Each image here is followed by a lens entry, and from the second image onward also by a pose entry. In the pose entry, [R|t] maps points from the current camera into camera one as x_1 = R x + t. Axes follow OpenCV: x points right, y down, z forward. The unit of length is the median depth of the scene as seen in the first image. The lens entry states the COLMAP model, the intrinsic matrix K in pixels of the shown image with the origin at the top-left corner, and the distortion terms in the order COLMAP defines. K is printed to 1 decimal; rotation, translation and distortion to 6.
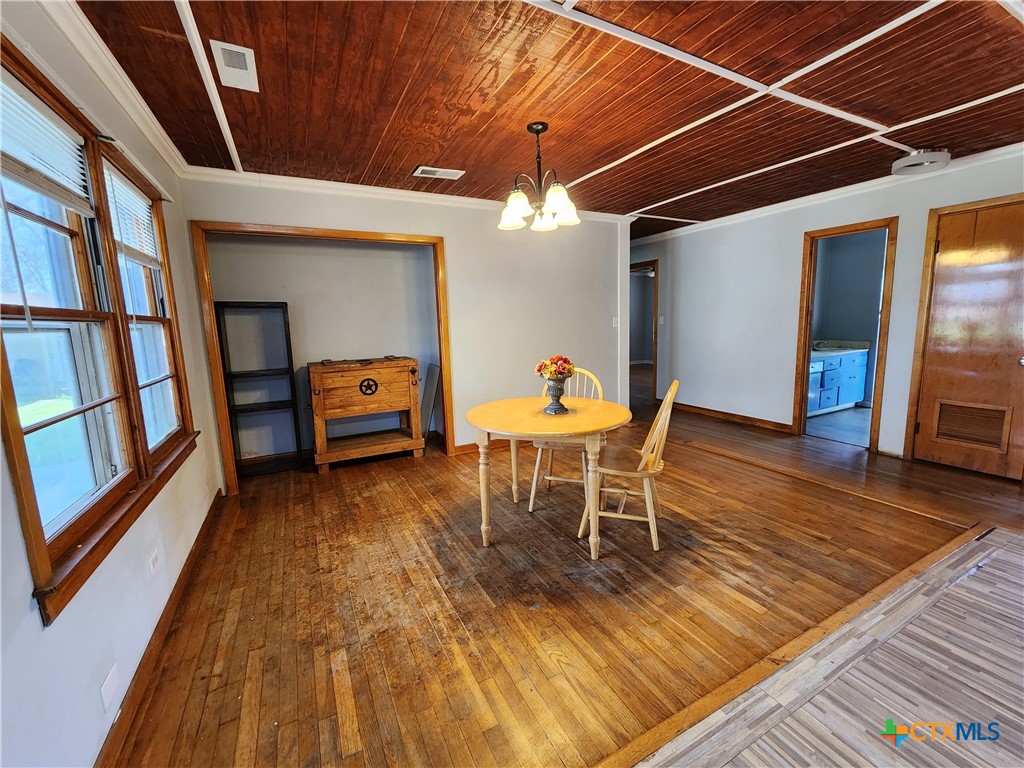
lens RADIAL K [[420.1, 0, 514.9], [0, 420.1, 381.2], [0, 0, 1]] dist [0.001086, 0.000472]
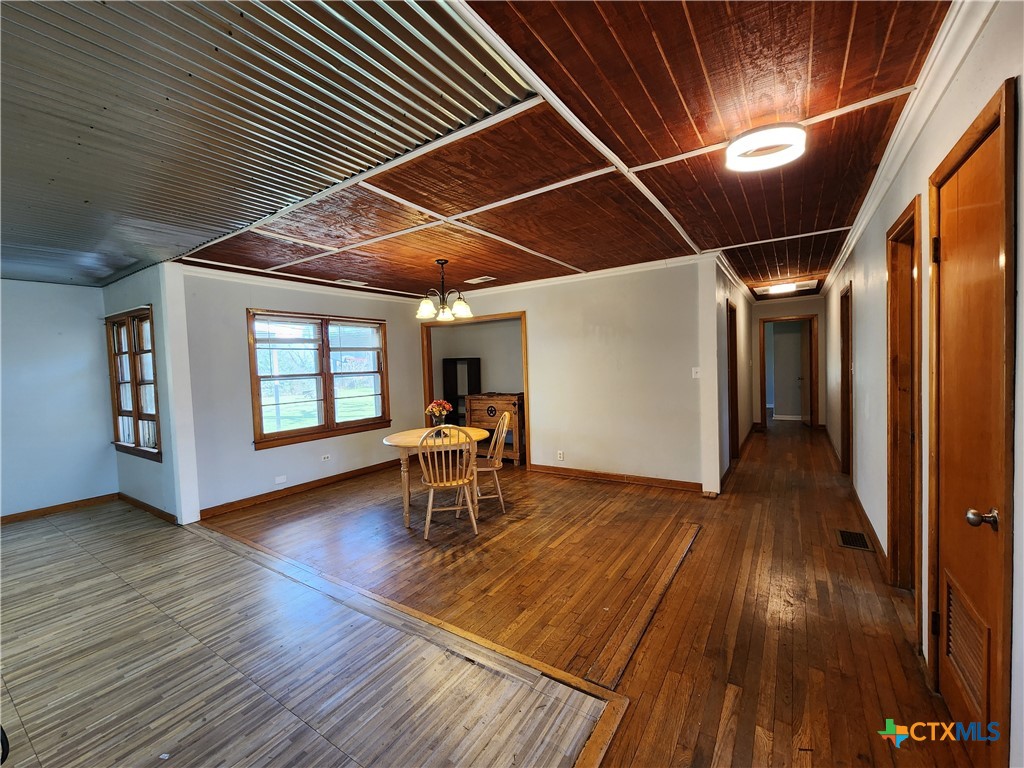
lens RADIAL K [[420.1, 0, 514.9], [0, 420.1, 381.2], [0, 0, 1]] dist [0.001086, 0.000472]
pose [[0.484197, 0.046851, -0.873704, 1.593855], [-0.101061, 0.994877, -0.002658, -0.155465], [0.869103, 0.089584, 0.486451, 0.471693]]
